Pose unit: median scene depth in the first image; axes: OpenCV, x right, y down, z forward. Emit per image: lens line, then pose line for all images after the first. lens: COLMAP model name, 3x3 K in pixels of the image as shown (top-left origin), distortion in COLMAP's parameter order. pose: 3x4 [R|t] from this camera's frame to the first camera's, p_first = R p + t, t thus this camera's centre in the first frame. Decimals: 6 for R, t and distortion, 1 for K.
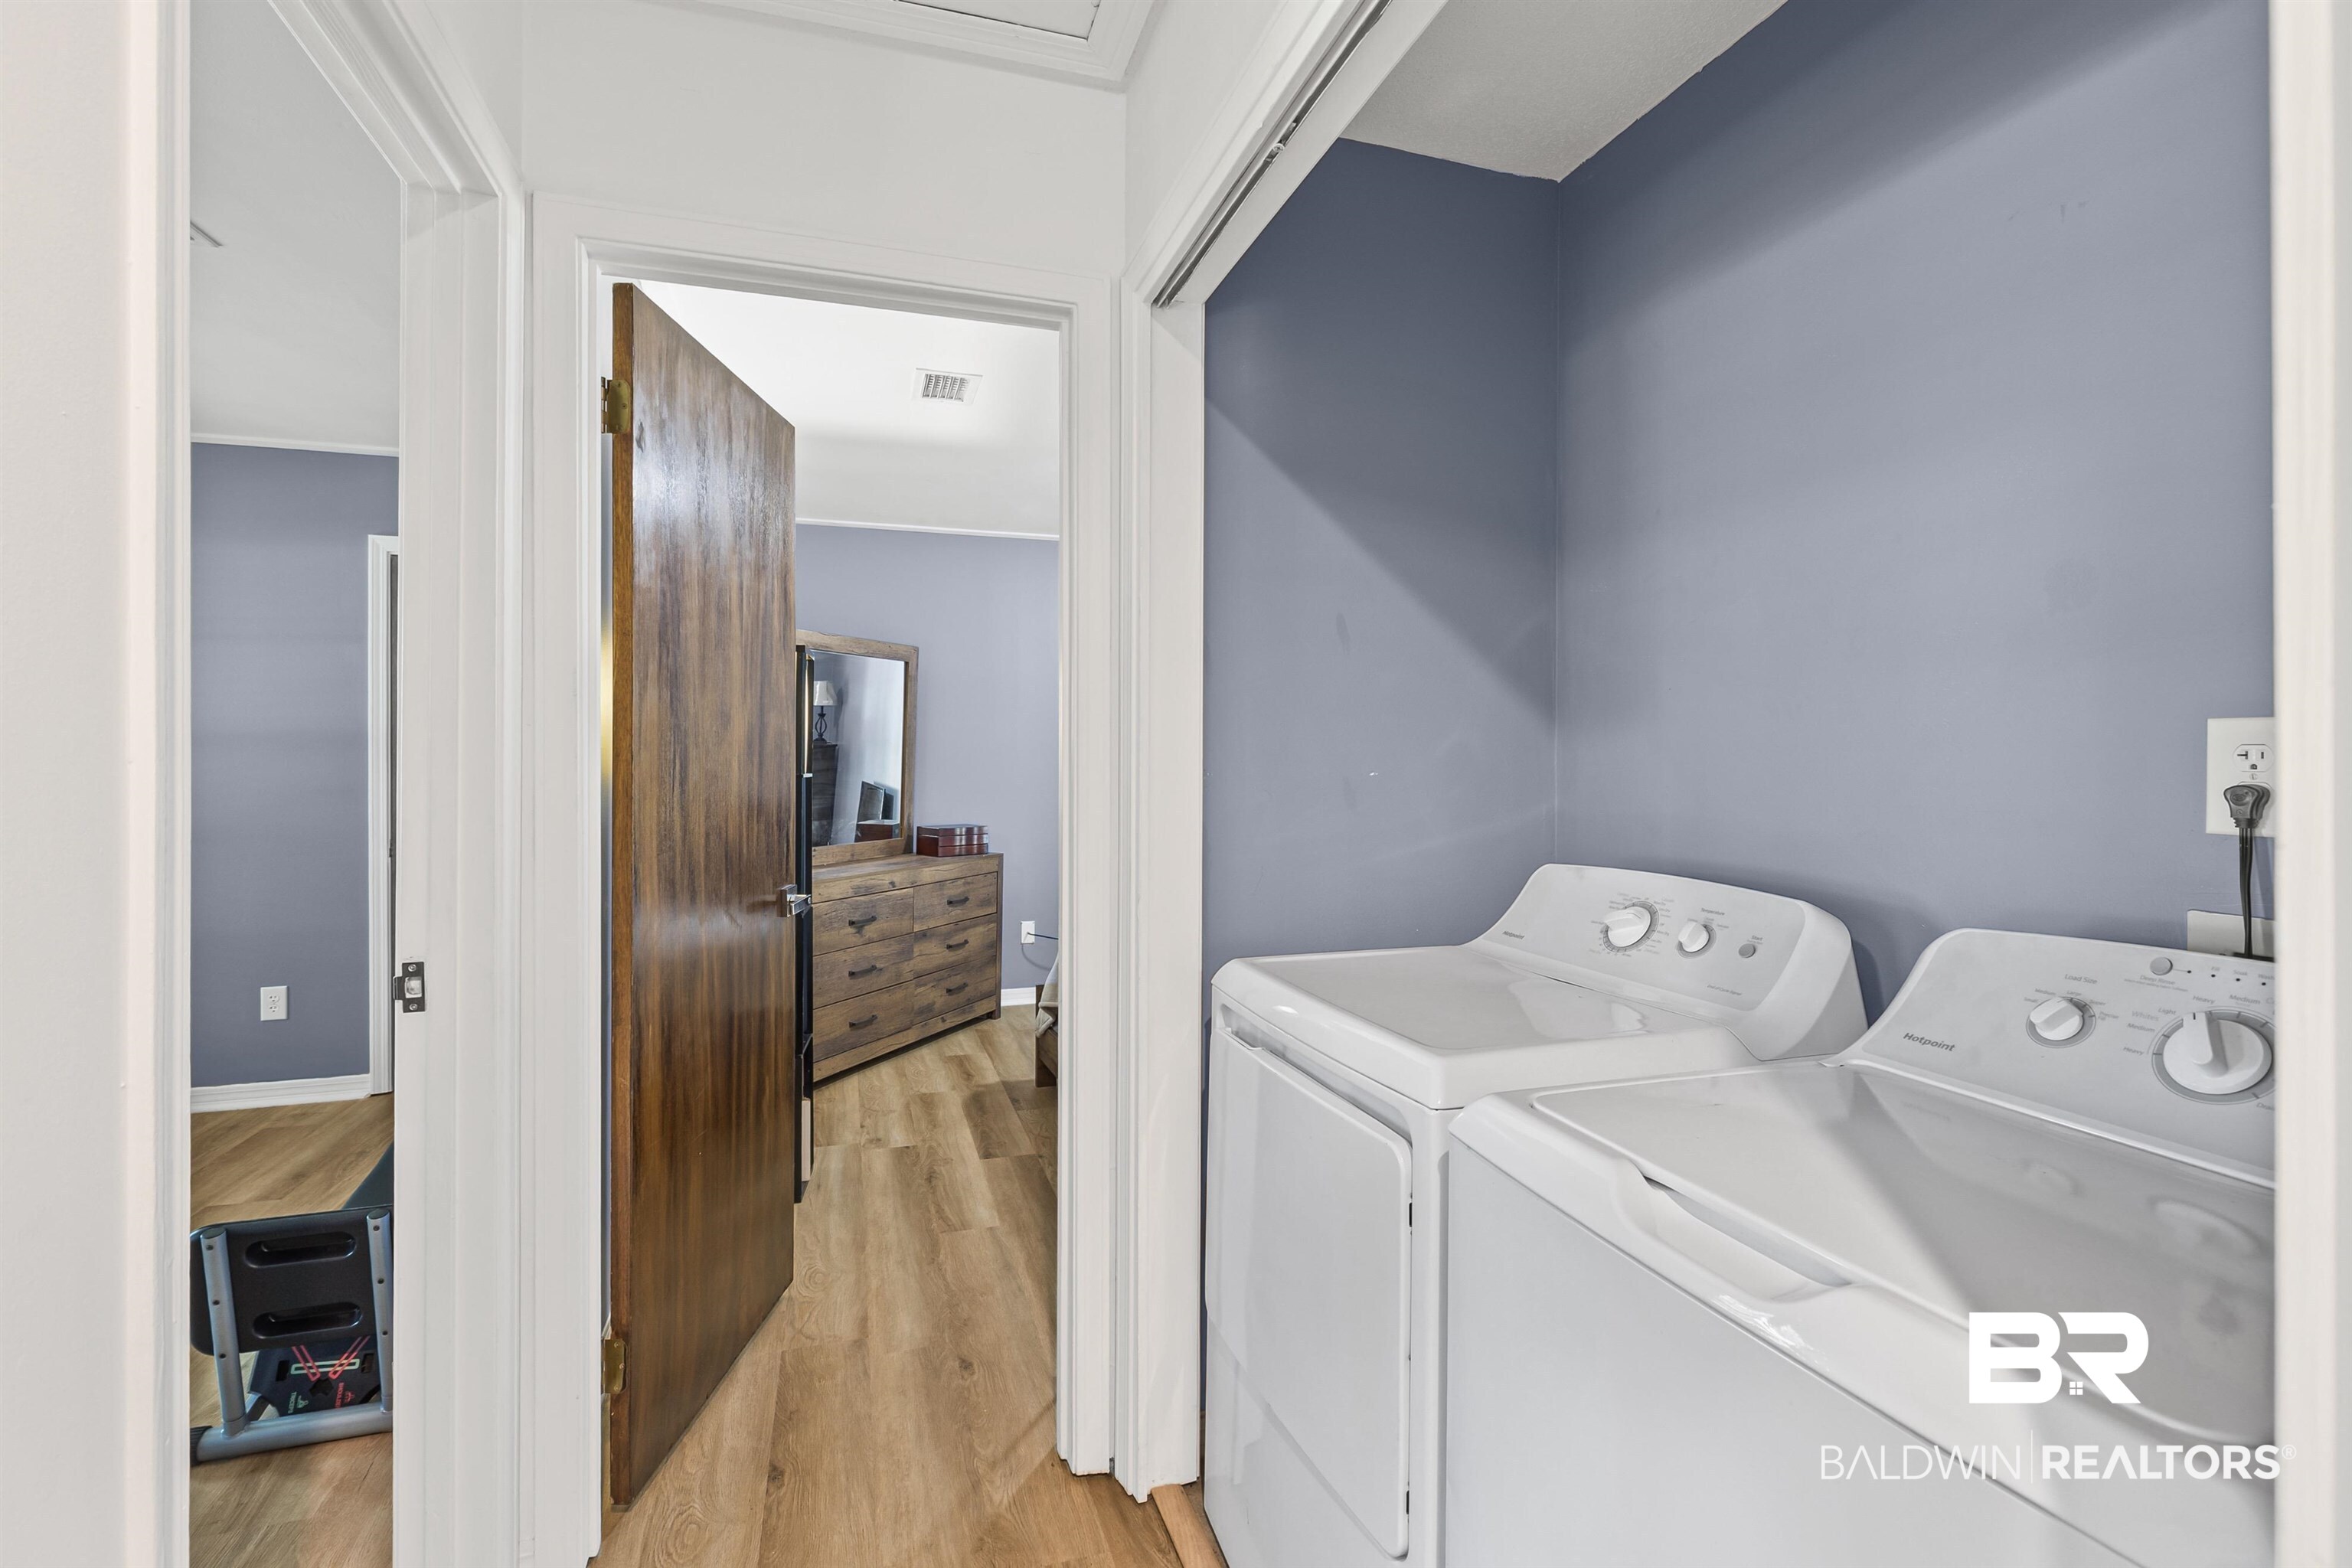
lens RADIAL K [[1067.7, 0, 1186.3], [0, 1067.7, 773.3], [0, 0, 1]] dist [0.008910, -0.001666]
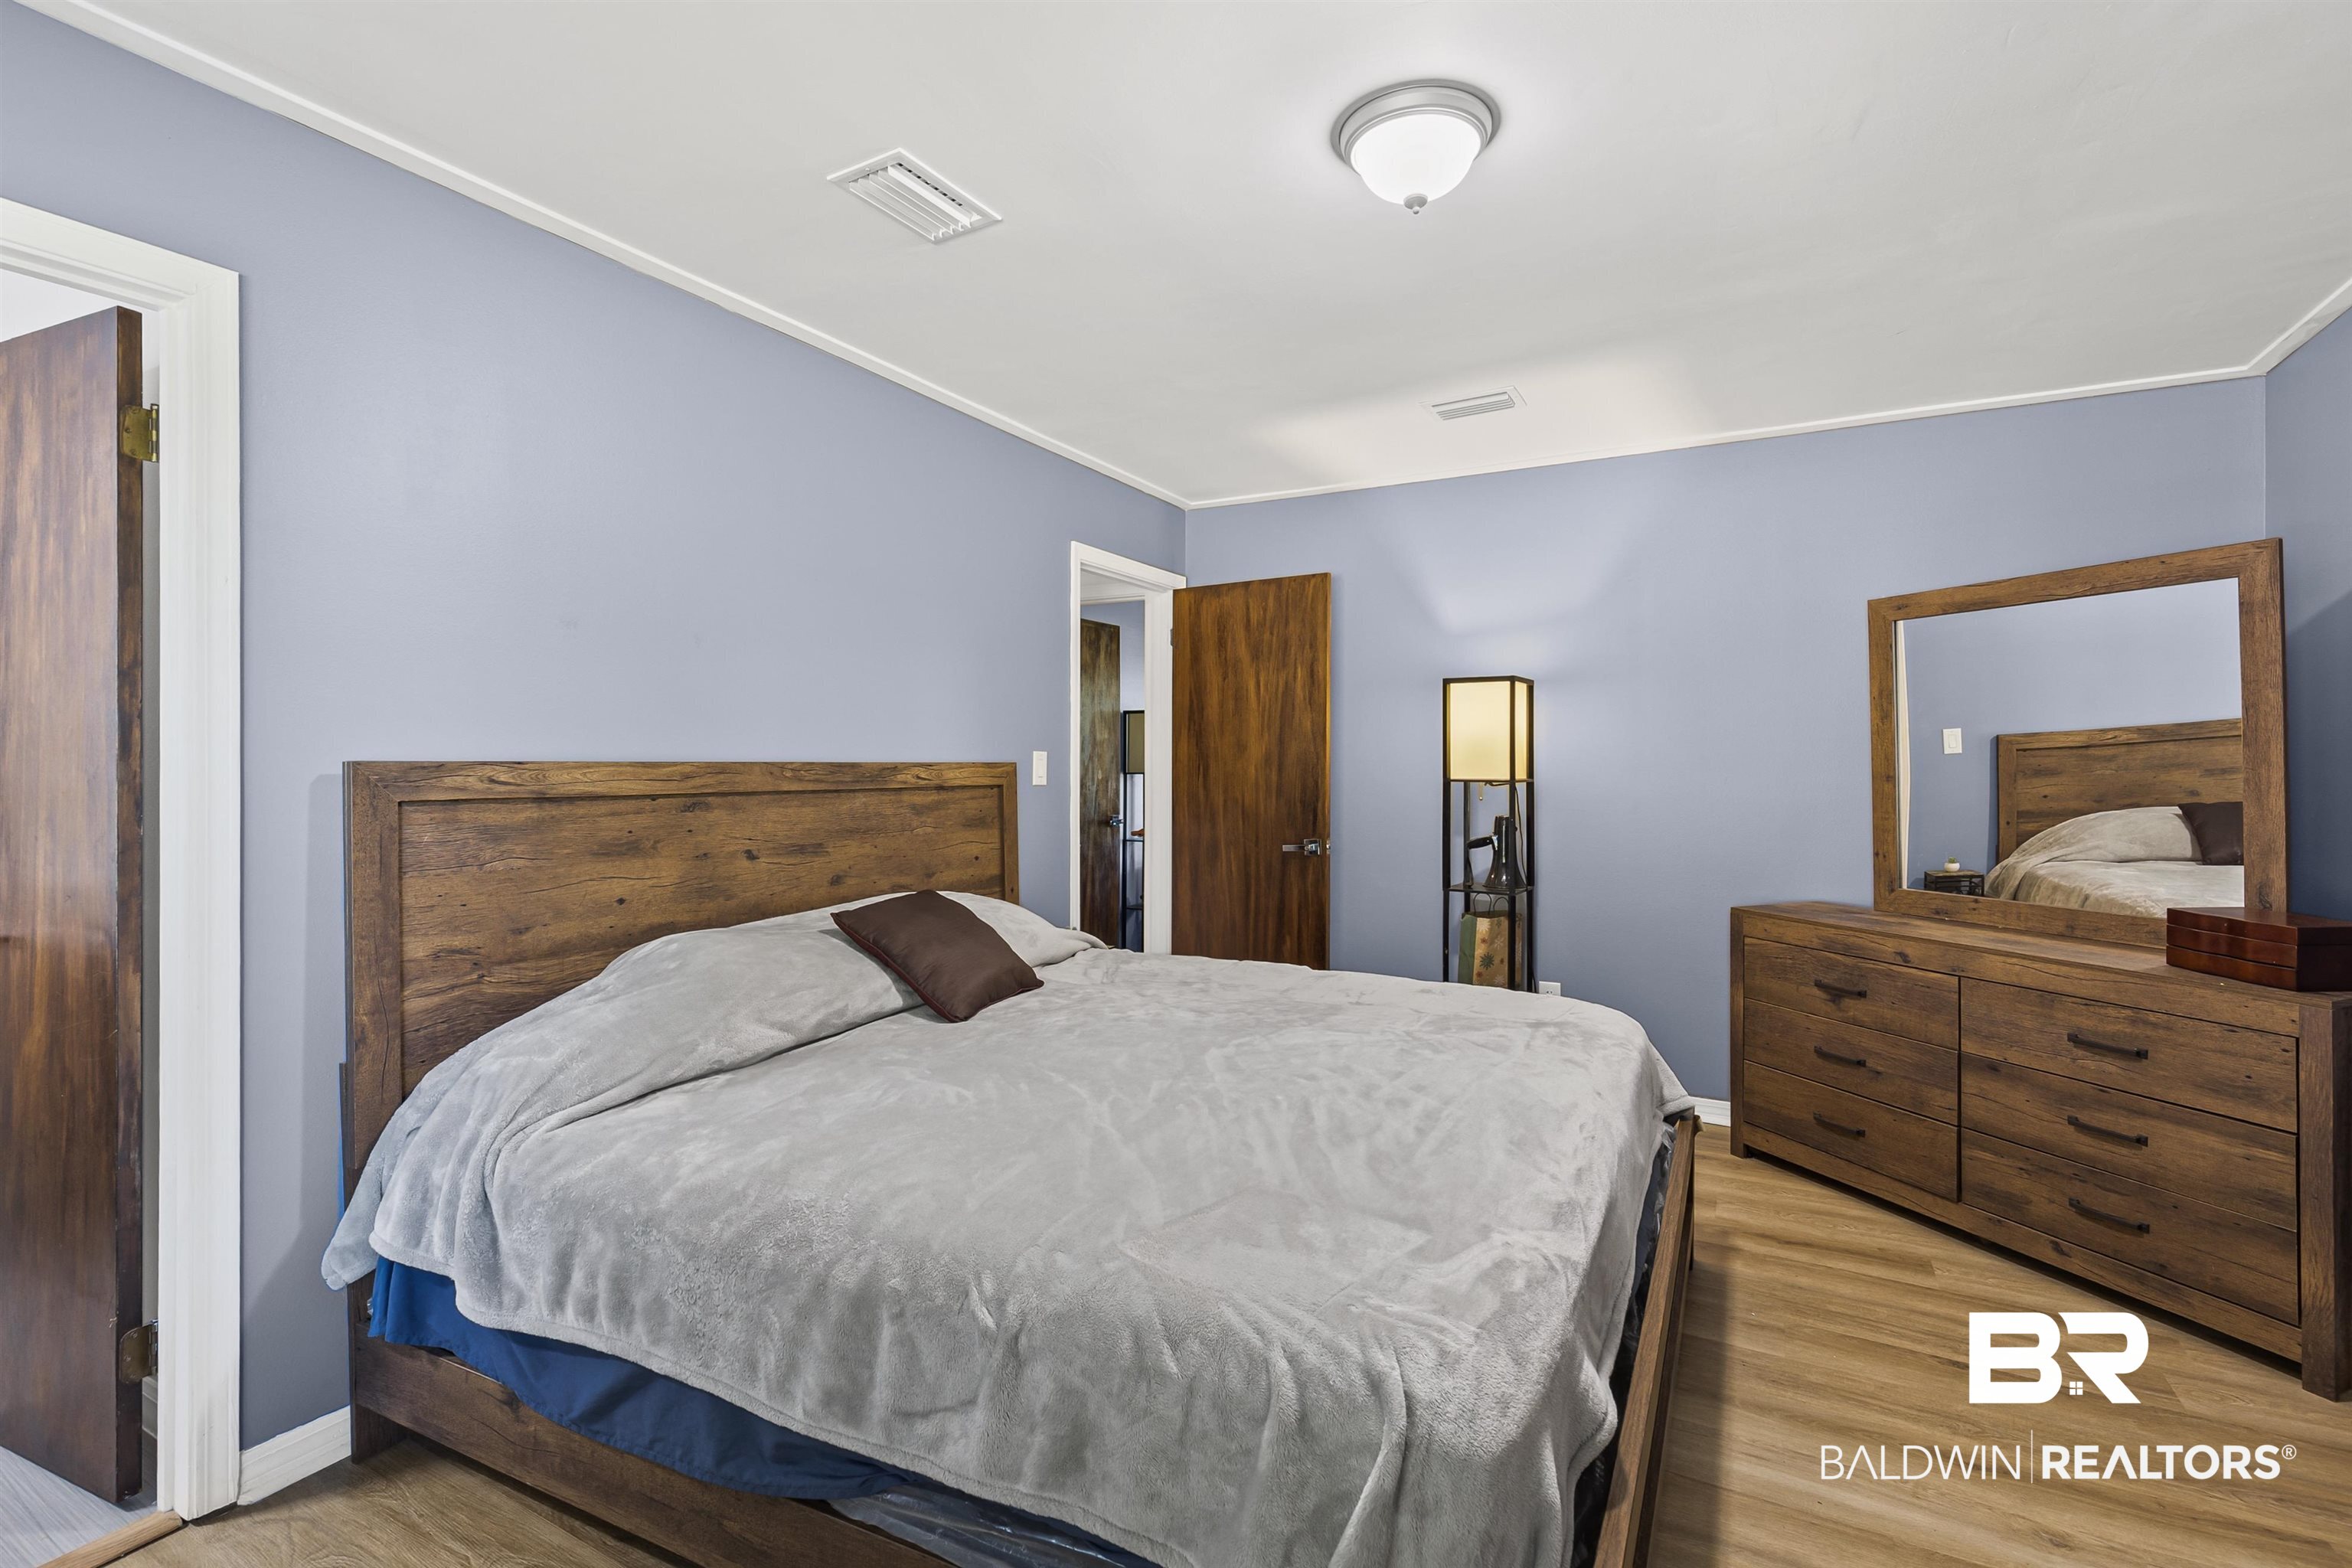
lens RADIAL K [[1067.7, 0, 1186.3], [0, 1067.7, 773.3], [0, 0, 1]] dist [0.008910, -0.001666]
pose [[-0.721092, 0.006544, -0.692808, 0.445587], [-0.008820, 0.999788, 0.018623, -0.017731], [0.692783, 0.019540, -0.720881, 1.013797]]
